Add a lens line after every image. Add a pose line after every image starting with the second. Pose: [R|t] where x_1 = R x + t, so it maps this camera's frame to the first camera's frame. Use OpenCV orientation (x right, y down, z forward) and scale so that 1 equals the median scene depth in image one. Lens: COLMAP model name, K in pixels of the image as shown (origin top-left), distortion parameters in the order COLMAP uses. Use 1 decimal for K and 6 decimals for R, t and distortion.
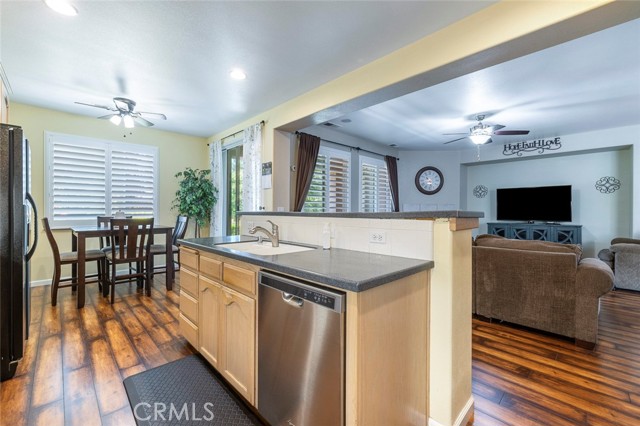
lens RADIAL K [[271.7, 0, 318.9], [0, 271.7, 210.4], [0, 0, 1]] dist [-0.000679, -0.000211]
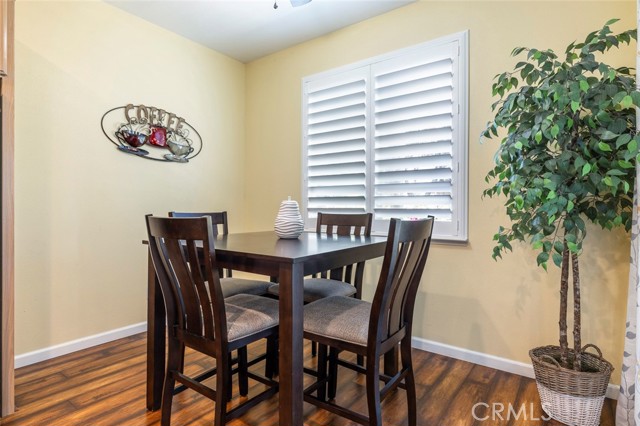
lens RADIAL K [[344.3, 0, 322.7], [0, 344.3, 211.1], [0, 0, 1]] dist [0.000696, 0.000160]
pose [[0.161113, 0.007877, -0.986905, -0.193009], [-0.006968, 0.999952, 0.006843, 0.015737], [0.986911, 0.005774, 0.161160, 0.905862]]
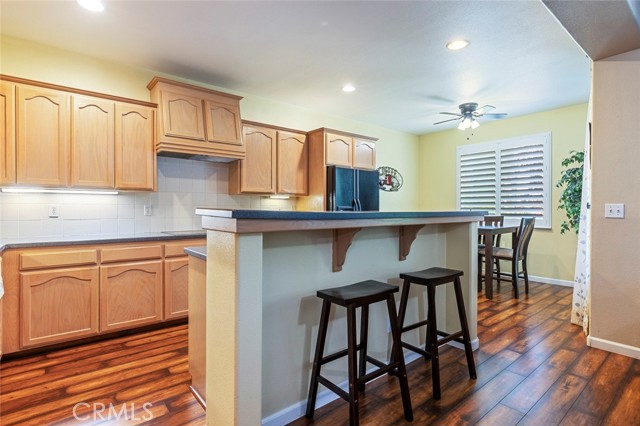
lens RADIAL K [[324.4, 0, 320.0], [0, 324.4, 213.0], [0, 0, 1]] dist [-0.016342, 0.000104]
pose [[-0.090923, 0.009219, -0.995815, 0.532188], [-0.001527, 0.999955, 0.009397, 0.001332], [0.995857, 0.002375, -0.090904, 0.498794]]
